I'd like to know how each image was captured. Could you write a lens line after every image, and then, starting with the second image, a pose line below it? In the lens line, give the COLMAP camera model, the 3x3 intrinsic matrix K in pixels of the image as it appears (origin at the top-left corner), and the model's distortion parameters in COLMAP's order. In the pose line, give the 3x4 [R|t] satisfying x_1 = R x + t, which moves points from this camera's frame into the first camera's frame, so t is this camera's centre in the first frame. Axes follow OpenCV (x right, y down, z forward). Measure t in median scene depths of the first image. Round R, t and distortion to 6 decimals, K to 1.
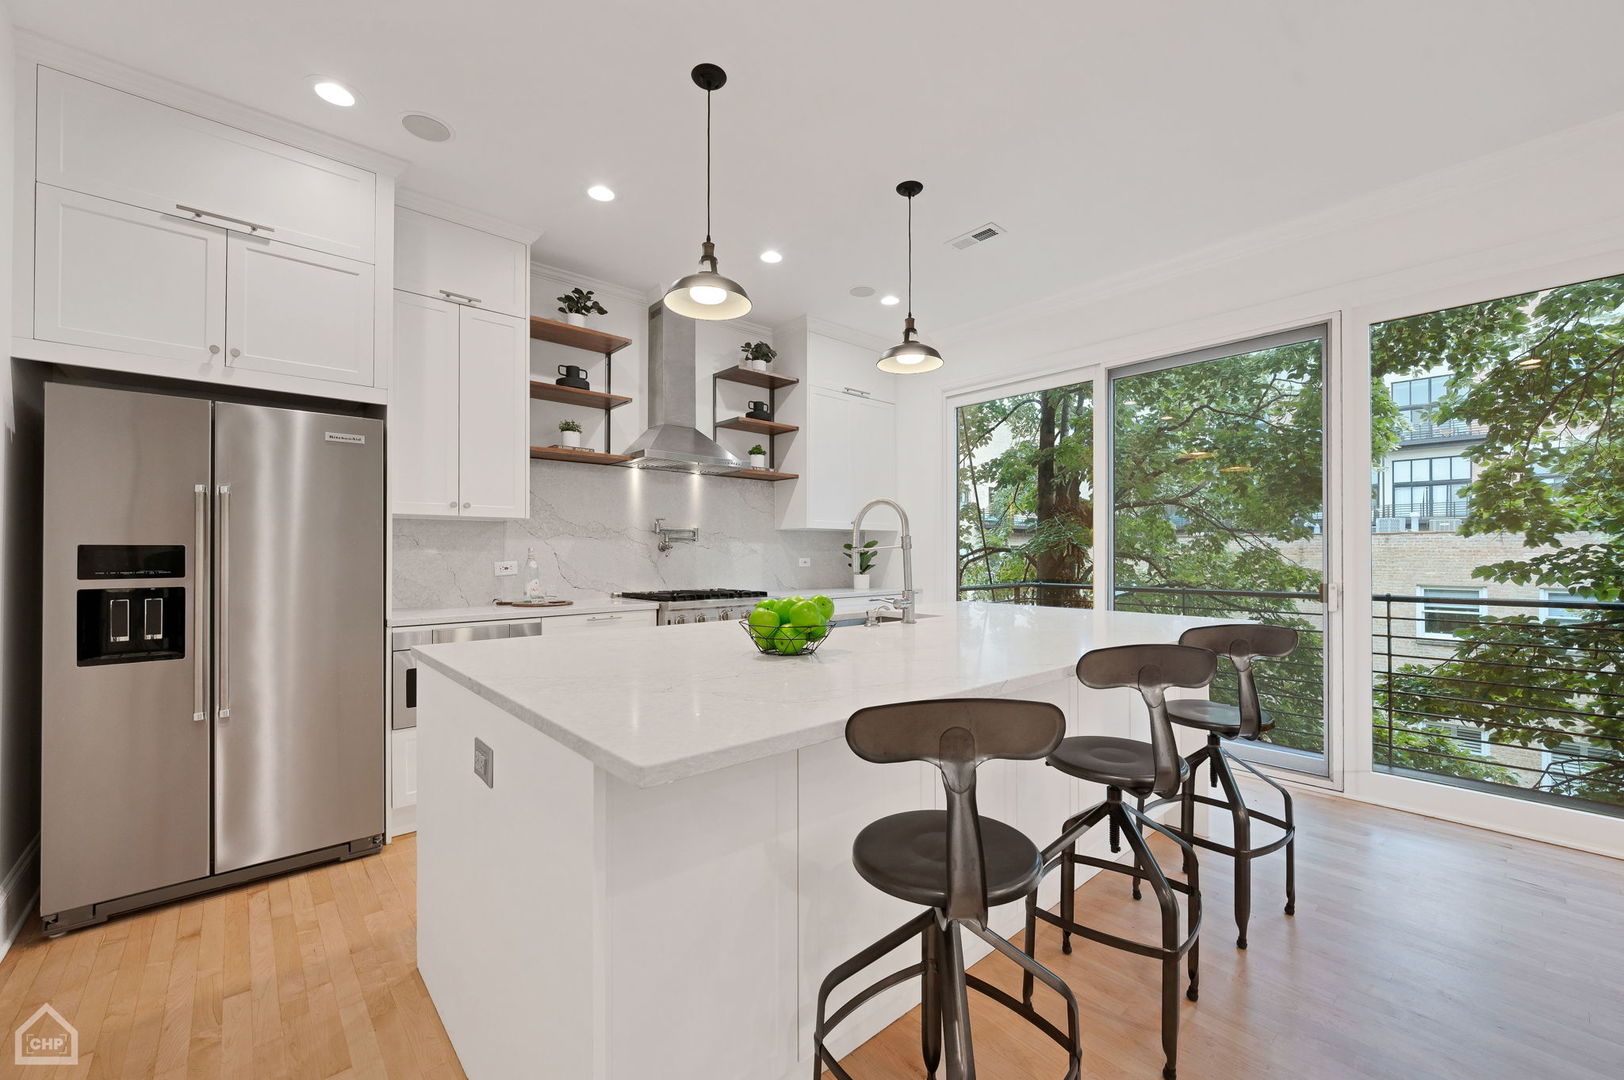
lens RADIAL K [[646.9, 0, 806.4], [0, 646.9, 546.3], [0, 0, 1]] dist [-0.000999, -0.000984]
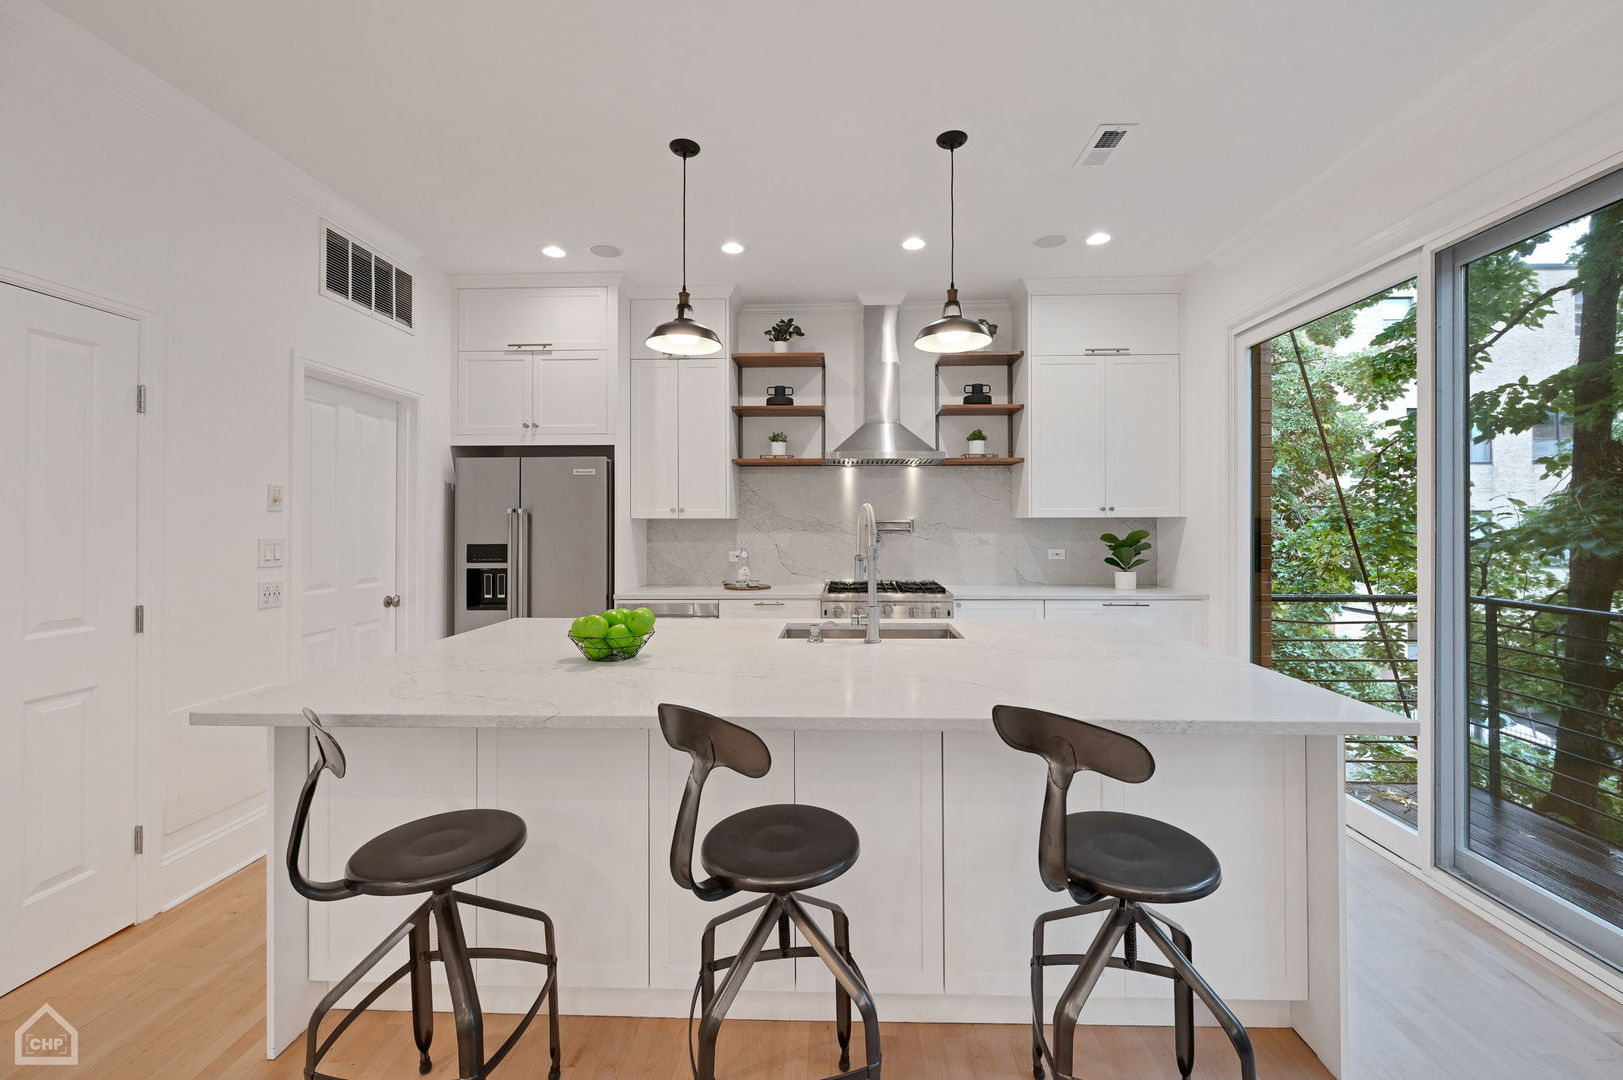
lens RADIAL K [[646.5, 0, 827.5], [0, 646.5, 517.9], [0, 0, 1]] dist [-0.000999, -0.000984]
pose [[0.730587, -0.006417, -0.682790, 0.521887], [0.009841, 0.999951, 0.001132, -0.040712], [0.682749, -0.007547, 0.730614, 0.207296]]
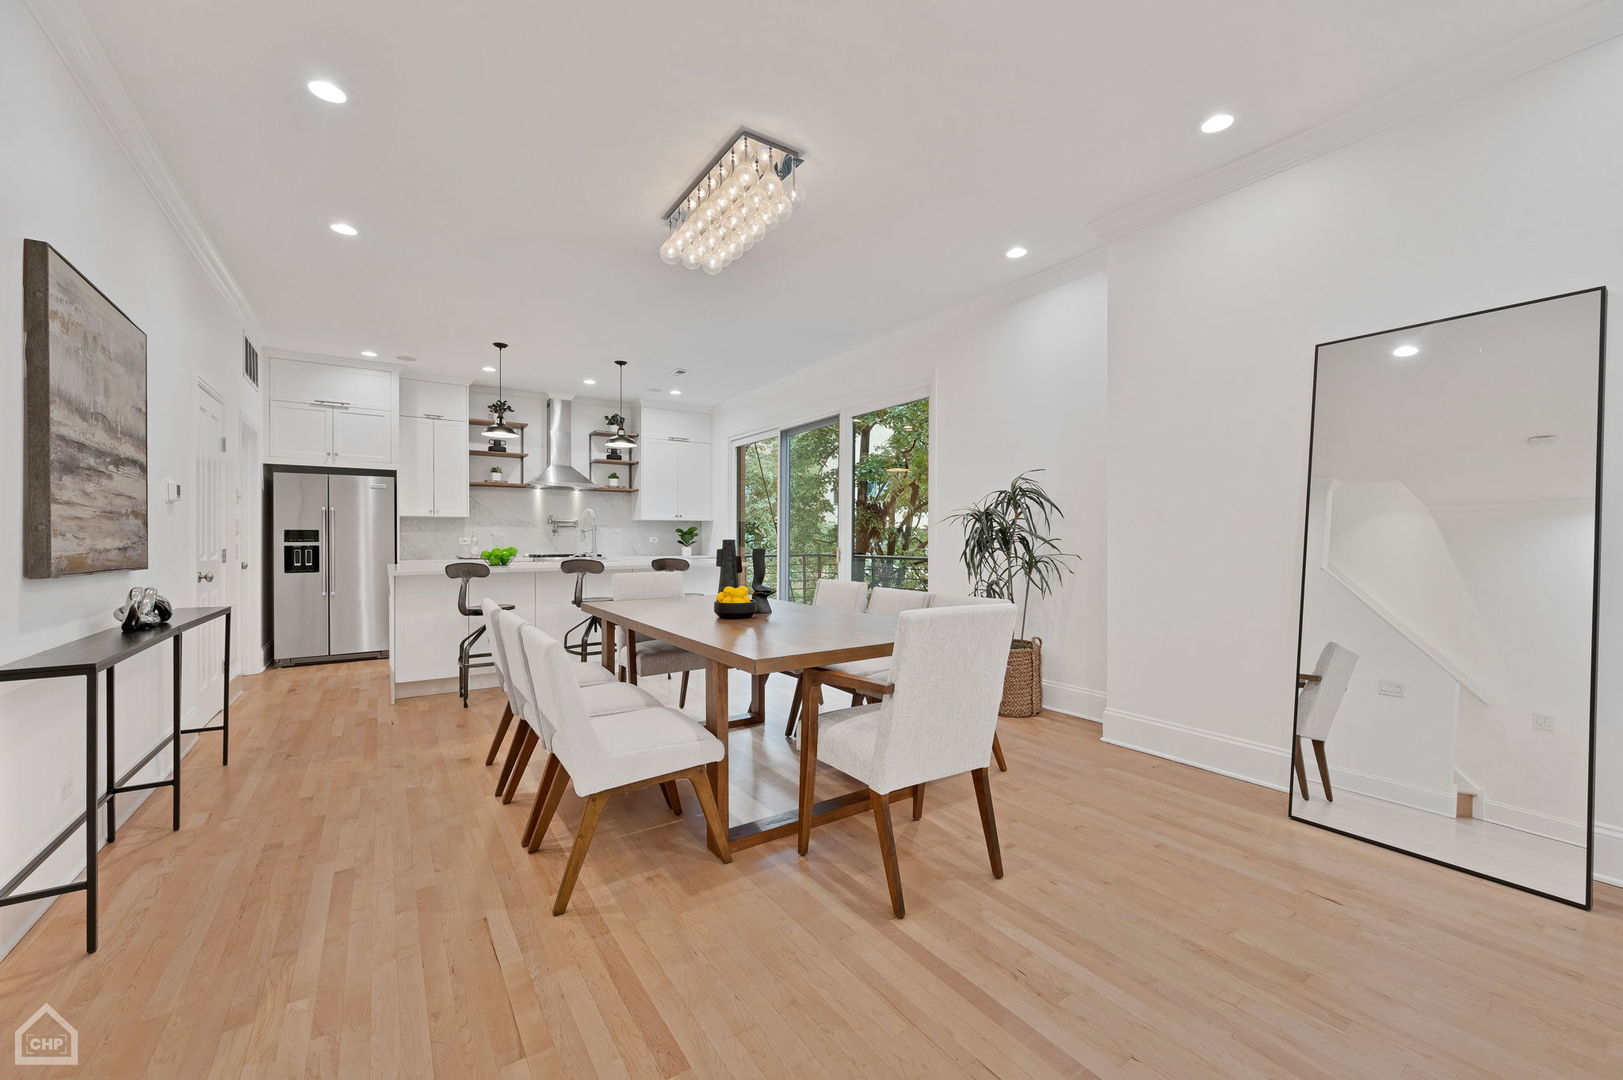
lens RADIAL K [[646.5, 0, 816.5], [0, 646.5, 538.3], [0, 0, 1]] dist [-0.000999, -0.000984]
pose [[0.991443, -0.001946, -0.130525, 0.901737], [0.003078, 0.999959, 0.008477, 0.010725], [0.130503, -0.008807, 0.991409, -0.872413]]
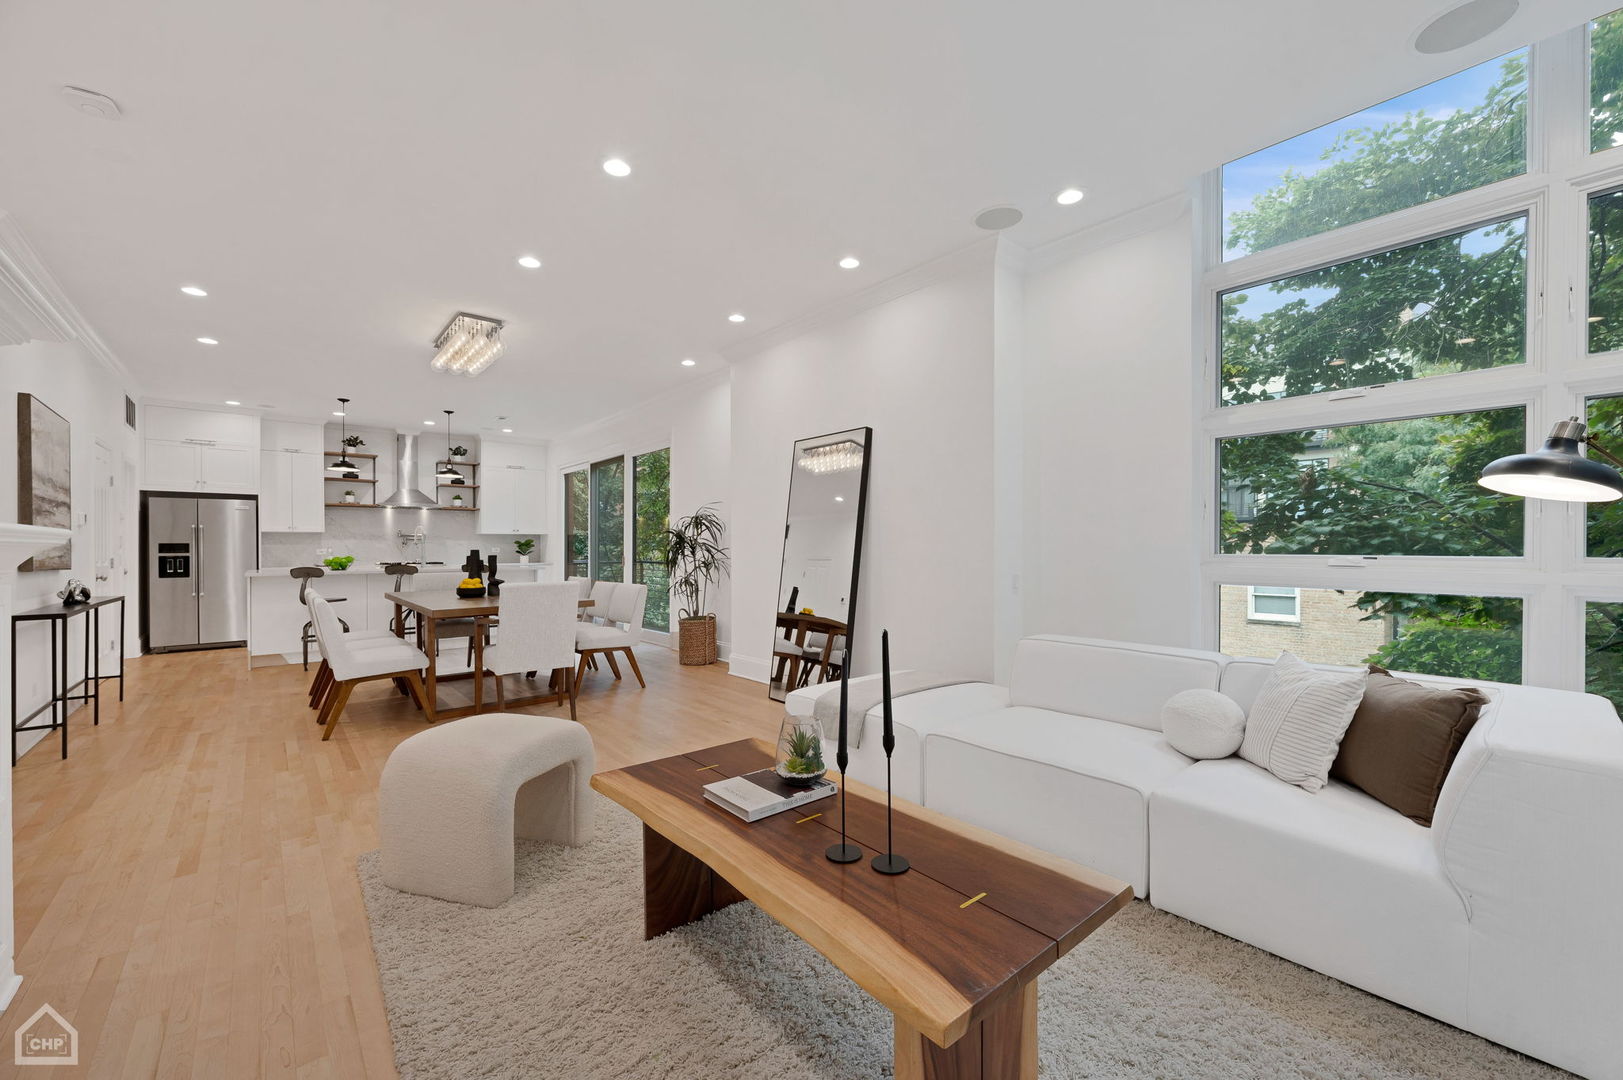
lens RADIAL K [[646.5, 0, 817.8], [0, 646.5, 547.6], [0, 0, 1]] dist [-0.000999, -0.000984]
pose [[0.999884, -0.005813, -0.014099, 1.468399], [0.005933, 0.999946, 0.008491, 0.007655], [0.014049, -0.008574, 0.999865, -1.440377]]
